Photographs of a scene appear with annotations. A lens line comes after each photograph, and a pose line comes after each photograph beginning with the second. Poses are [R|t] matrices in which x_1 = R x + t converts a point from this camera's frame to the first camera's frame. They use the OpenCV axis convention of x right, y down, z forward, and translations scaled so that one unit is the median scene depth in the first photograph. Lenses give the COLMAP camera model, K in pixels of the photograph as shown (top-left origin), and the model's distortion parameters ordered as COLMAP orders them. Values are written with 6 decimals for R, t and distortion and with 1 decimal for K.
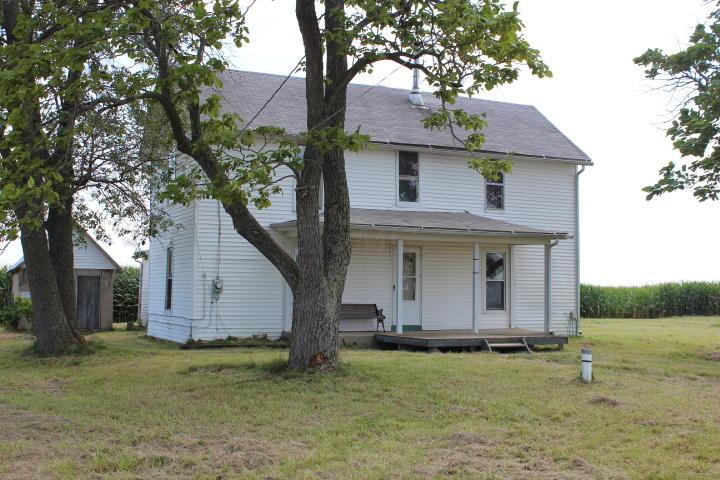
lens RADIAL K [[895.9, 0, 360.0], [0, 895.9, 240.0], [0, 0, 1]] dist [0.004631, -0.366613]
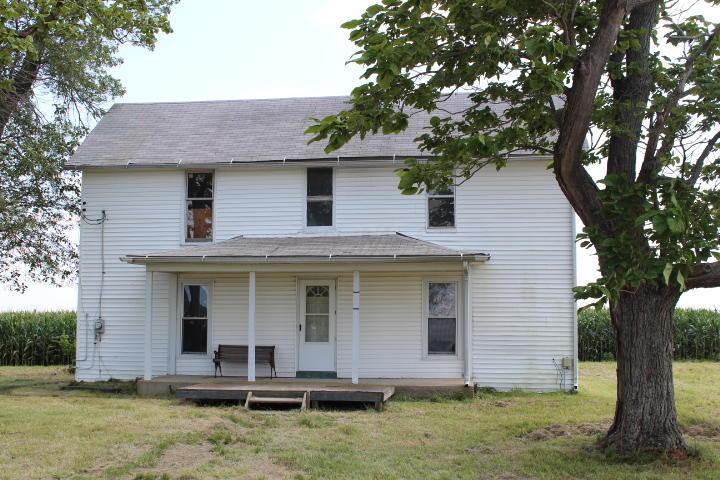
lens RADIAL K [[895.9, 0, 360.0], [0, 895.9, 240.0], [0, 0, 1]] dist [0.004631, -0.366613]
pose [[0.826530, -0.058541, -0.559840, 0.563142], [0.036461, 0.998057, -0.050534, 0.015172], [0.561710, 0.021355, 0.827058, 0.314934]]
